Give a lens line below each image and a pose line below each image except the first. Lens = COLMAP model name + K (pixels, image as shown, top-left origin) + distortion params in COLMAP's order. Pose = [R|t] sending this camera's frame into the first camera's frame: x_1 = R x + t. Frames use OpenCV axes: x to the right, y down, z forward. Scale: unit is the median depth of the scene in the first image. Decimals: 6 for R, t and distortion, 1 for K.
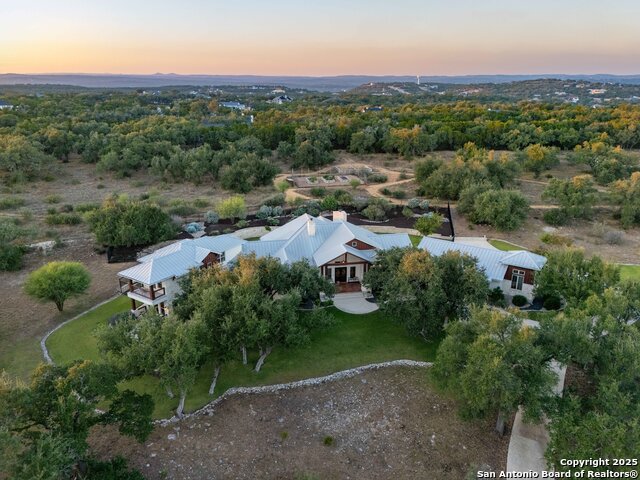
lens RADIAL K [[468.3, 0, 320.0], [0, 468.3, 240.0], [0, 0, 1]] dist [0.035731, -0.009920]
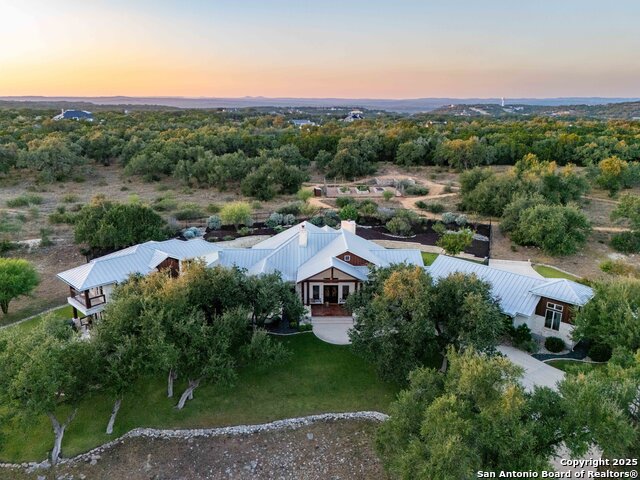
lens RADIAL K [[468.3, 0, 320.0], [0, 468.3, 240.0], [0, 0, 1]] dist [0.035731, -0.009920]
pose [[0.987032, 0.049725, -0.152628, 0.117100], [-0.056057, 0.997724, -0.037470, 0.008182], [0.150418, 0.045540, 0.987573, 0.137919]]
